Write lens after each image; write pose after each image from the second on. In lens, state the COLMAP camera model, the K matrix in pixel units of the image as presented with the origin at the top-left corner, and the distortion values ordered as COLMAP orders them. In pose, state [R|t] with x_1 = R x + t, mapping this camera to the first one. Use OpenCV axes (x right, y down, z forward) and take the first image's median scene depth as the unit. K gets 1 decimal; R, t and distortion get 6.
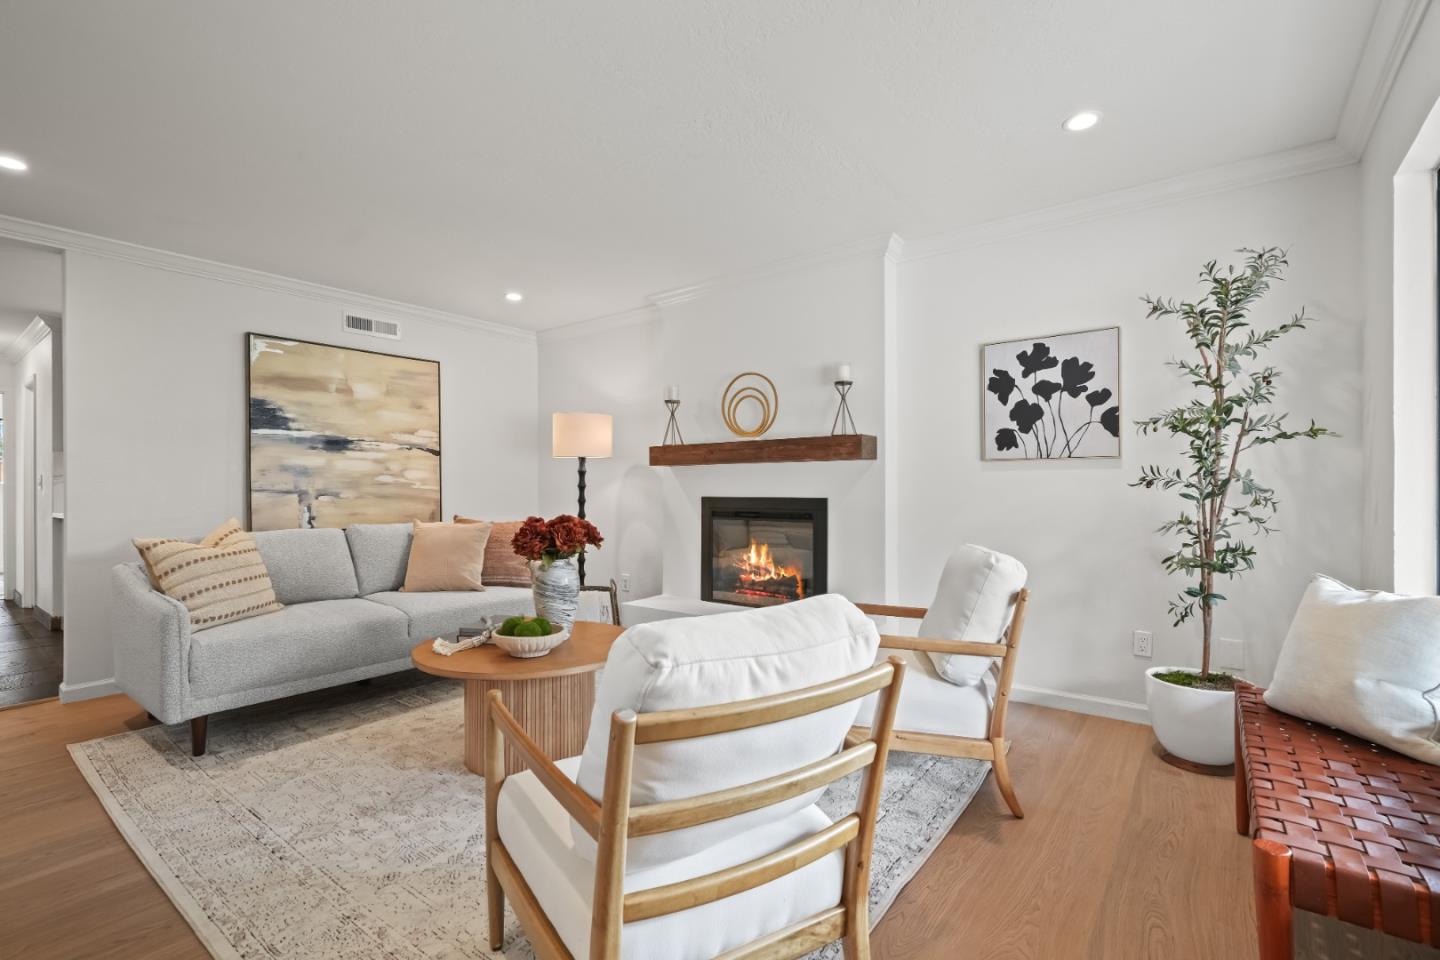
lens RADIAL K [[658.5, 0, 720.0], [0, 658.5, 480.0], [0, 0, 1]] dist [-0.003332, 0.000428]
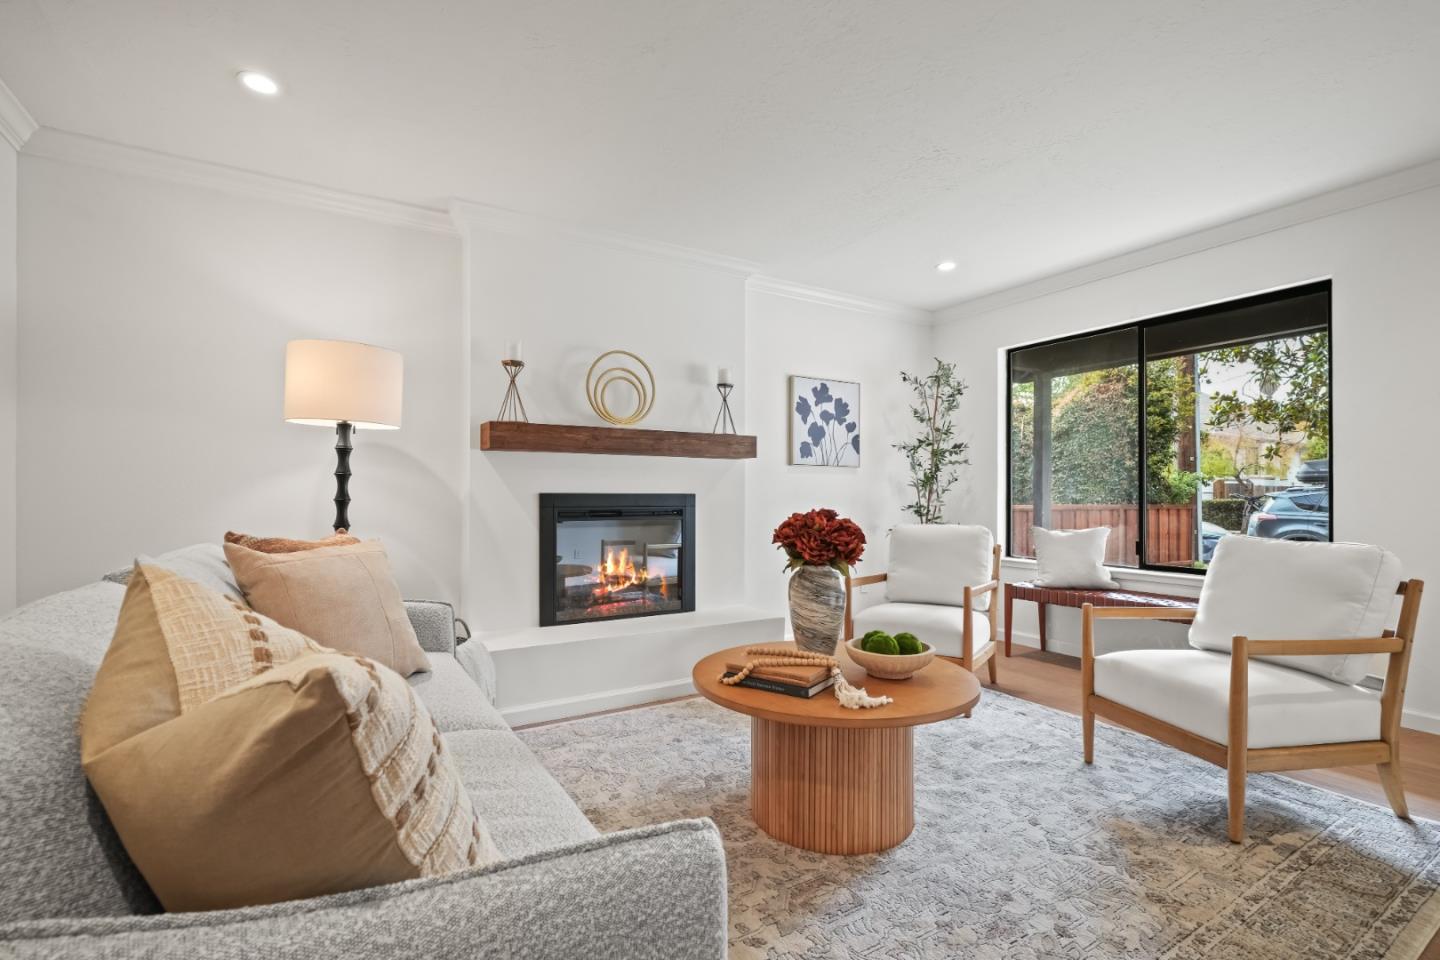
lens RADIAL K [[658.5, 0, 720.0], [0, 658.5, 480.0], [0, 0, 1]] dist [-0.003332, 0.000428]
pose [[0.345225, 0.026547, 0.938144, -0.865791], [-0.010845, 0.999646, -0.024297, 0.033283], [-0.938457, -0.001786, 0.345391, 0.691343]]
